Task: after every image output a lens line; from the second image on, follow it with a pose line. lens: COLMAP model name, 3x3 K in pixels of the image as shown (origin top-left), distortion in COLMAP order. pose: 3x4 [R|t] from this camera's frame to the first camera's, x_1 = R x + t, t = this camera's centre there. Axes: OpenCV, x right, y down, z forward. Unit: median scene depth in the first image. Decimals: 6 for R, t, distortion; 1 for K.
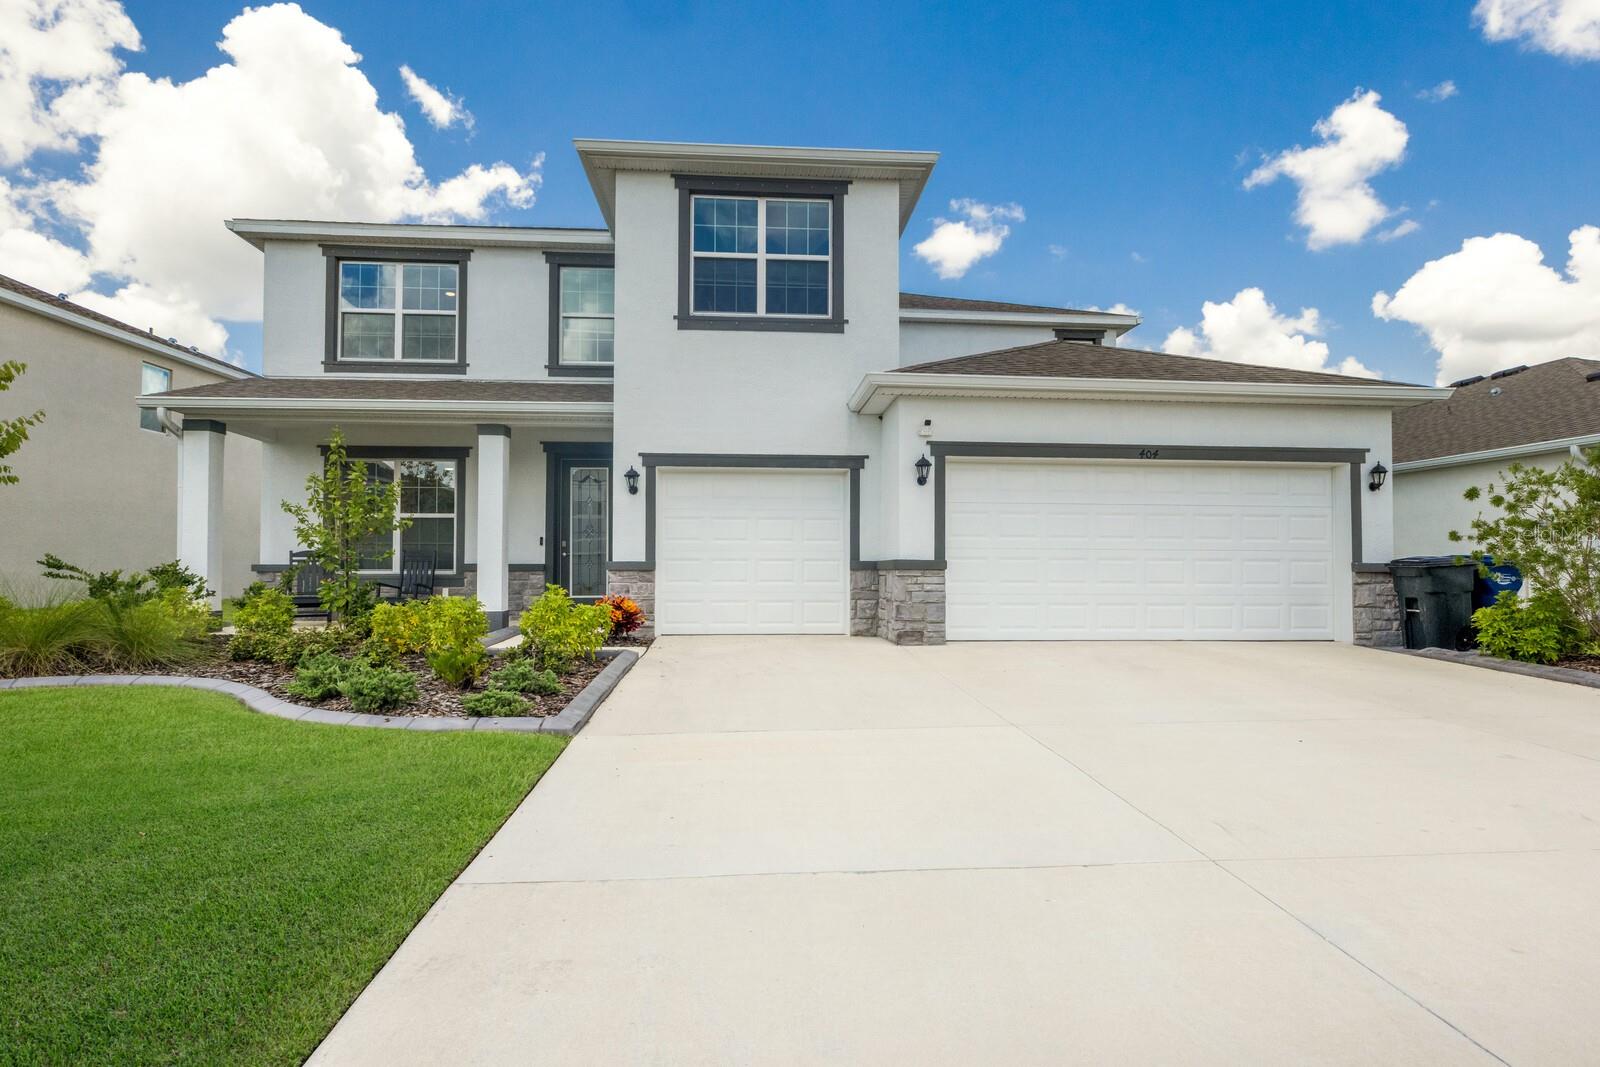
lens RADIAL K [[842.0, 0, 822.1], [0, 842.0, 561.0], [0, 0, 1]] dist [-0.002417, -0.004825]
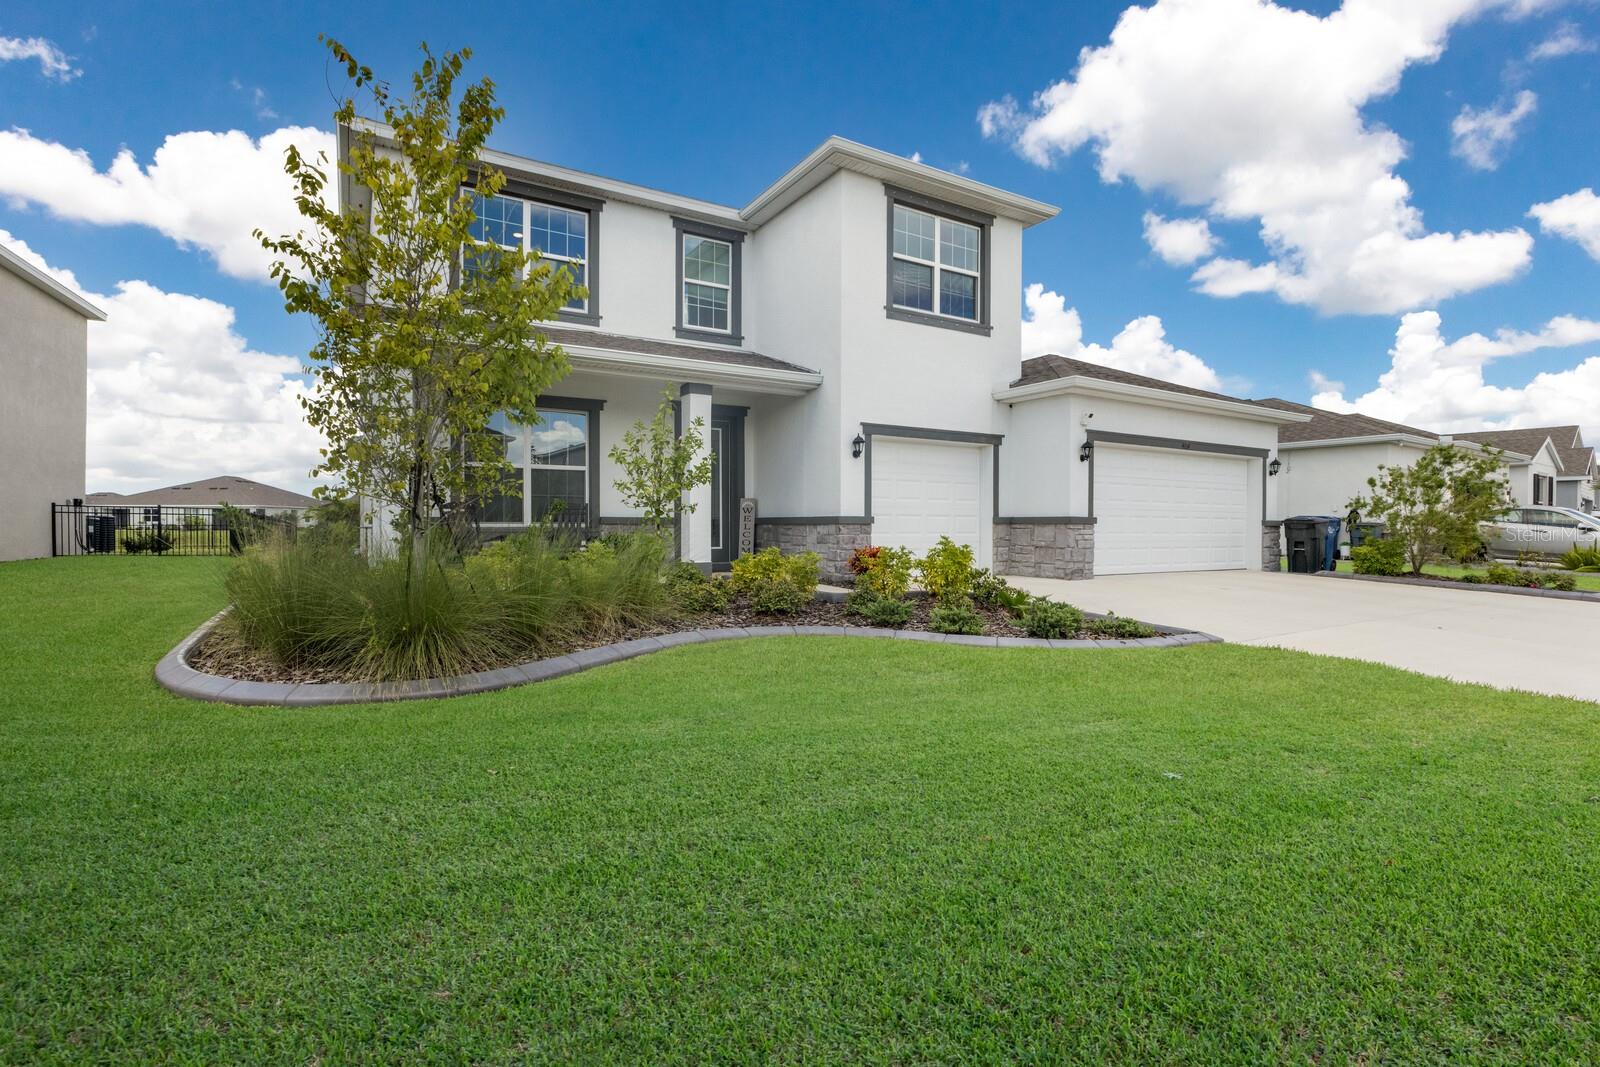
lens RADIAL K [[737.9, 0, 813.4], [0, 737.9, 545.7], [0, 0, 1]] dist [-0.004321, -0.000544]
pose [[0.896106, -0.011955, 0.443679, -0.714583], [-0.008583, 0.998983, 0.044254, -0.003409], [-0.443757, -0.043464, 0.895093, 0.110257]]
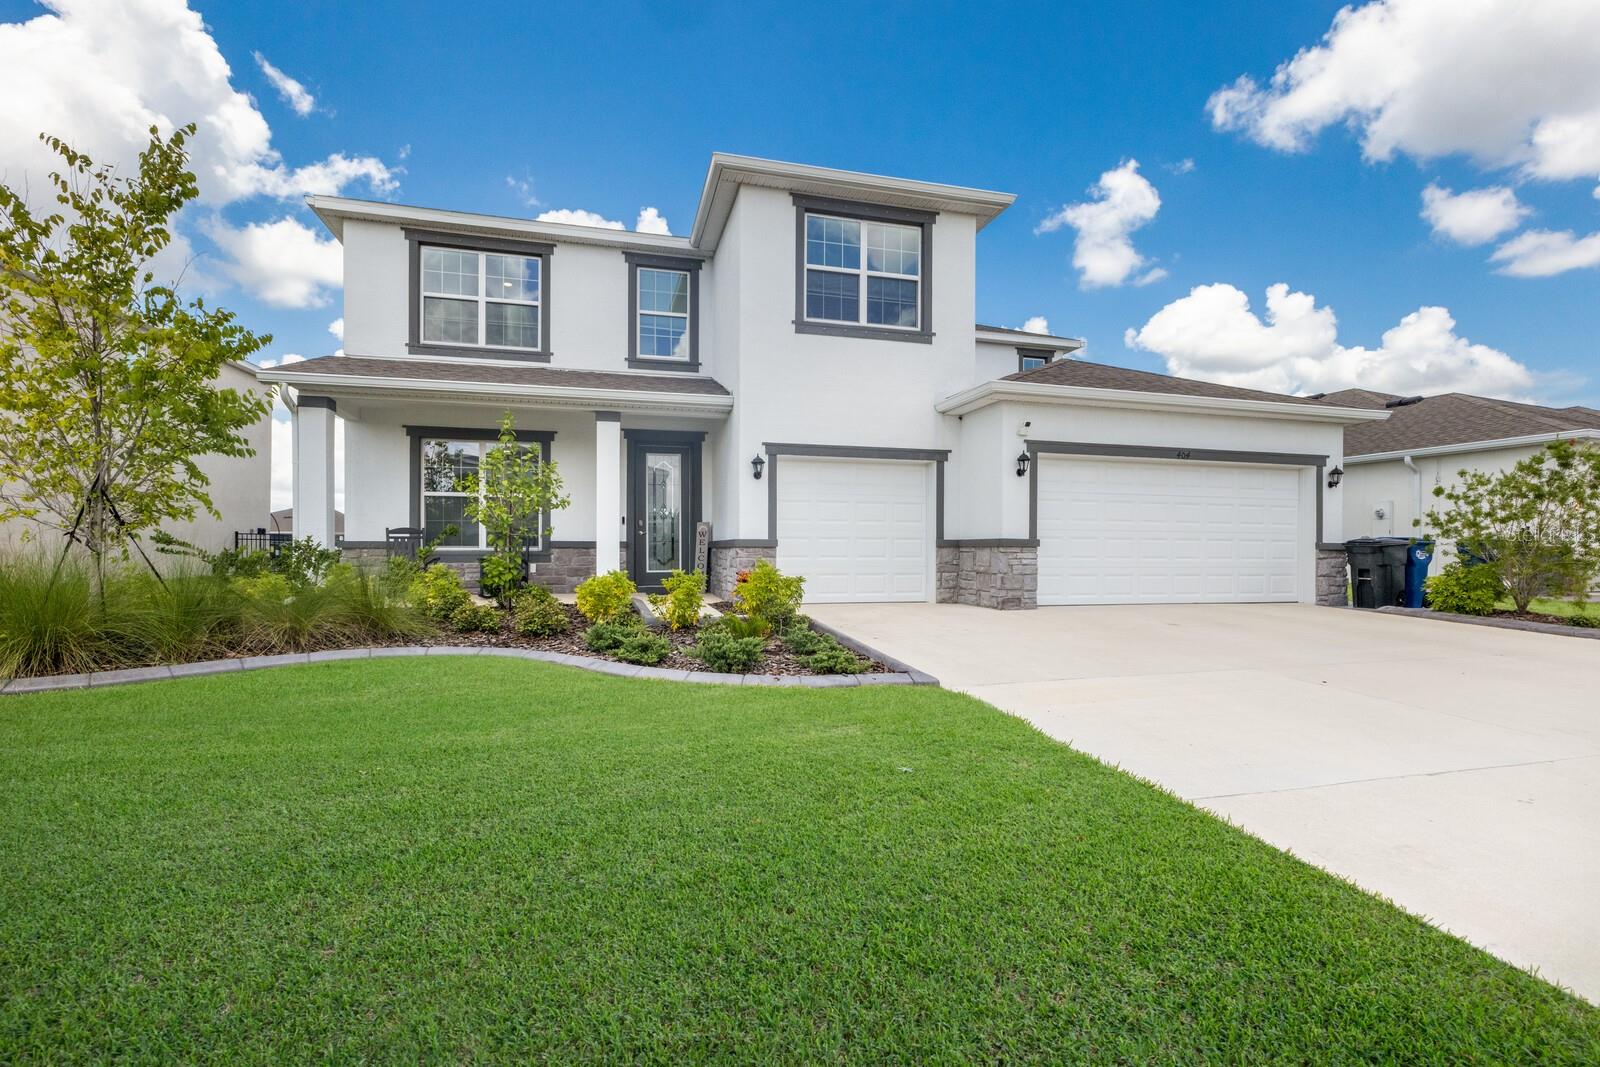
lens RADIAL K [[737.9, 0, 816.0], [0, 737.9, 563.5], [0, 0, 1]] dist [-0.004321, -0.000544]
pose [[0.982630, -0.001791, 0.185569, -0.323960], [-0.003883, 0.999536, 0.030208, 0.002851], [-0.185537, -0.030404, 0.982167, 0.017179]]
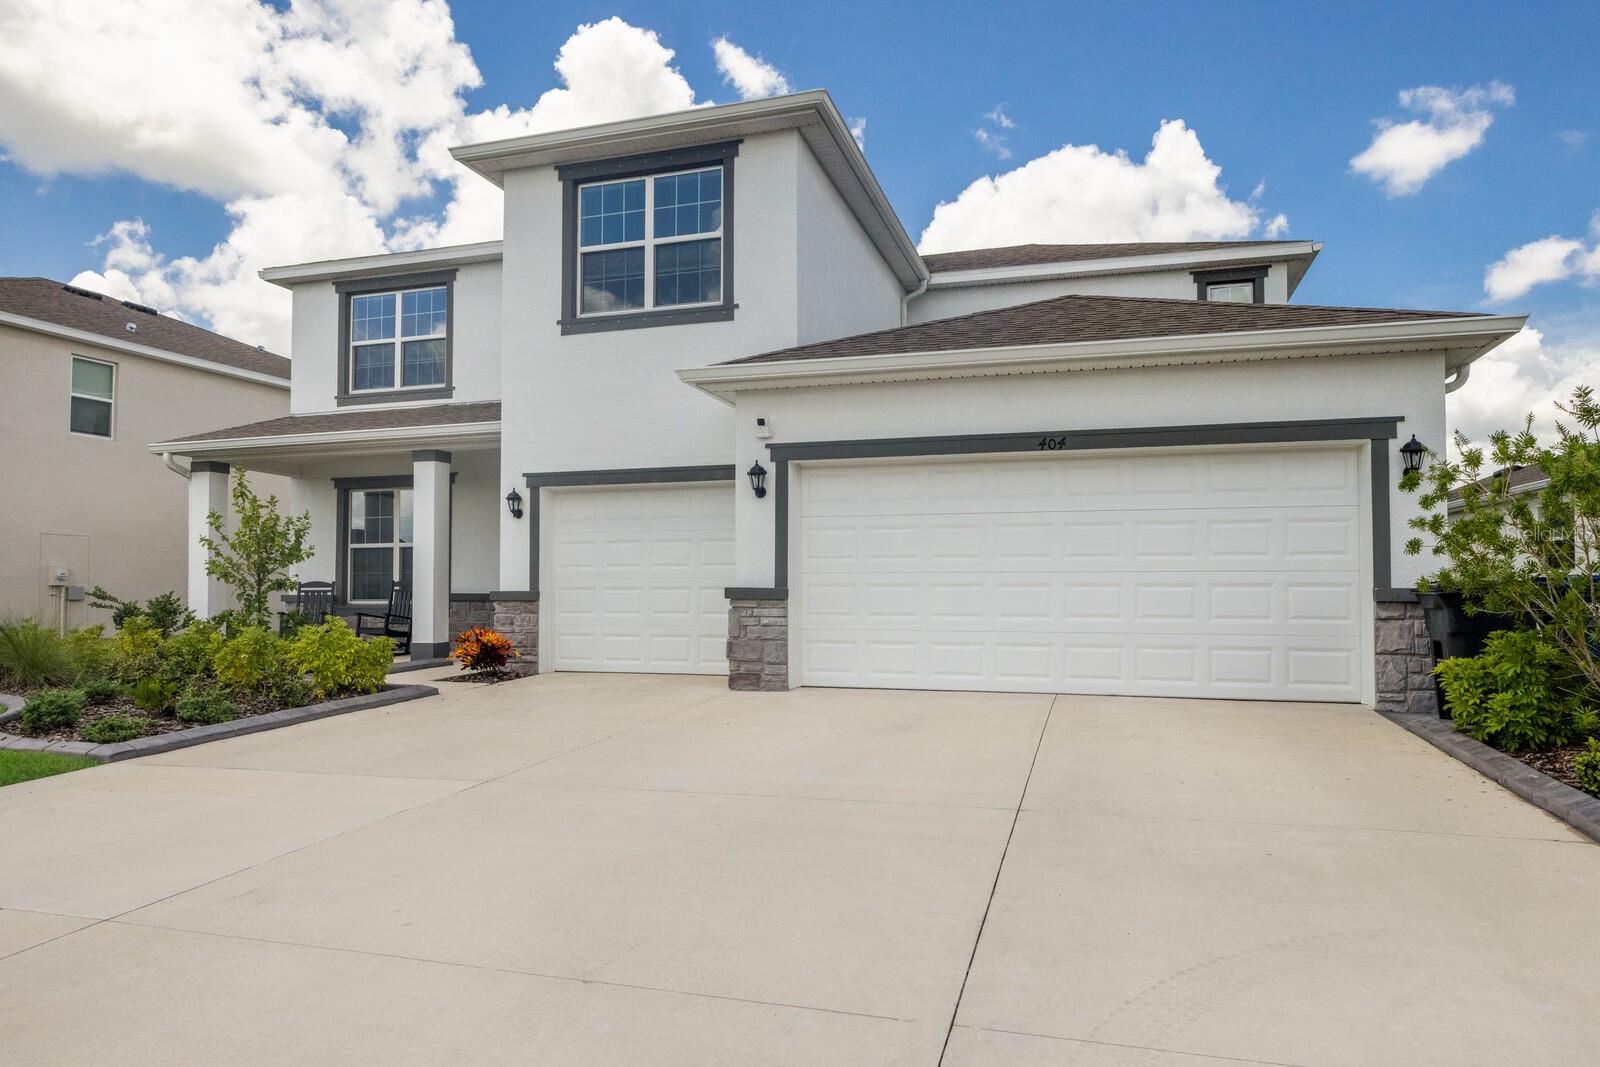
lens RADIAL K [[1016.5, 0, 816.8], [0, 1016.5, 585.4], [0, 0, 1]] dist [-0.014220, -0.000874]
pose [[0.930614, -0.006790, -0.365938, 0.479250], [0.006621, 0.999977, -0.001716, -0.001424], [0.365941, -0.000826, 0.930638, 0.079940]]
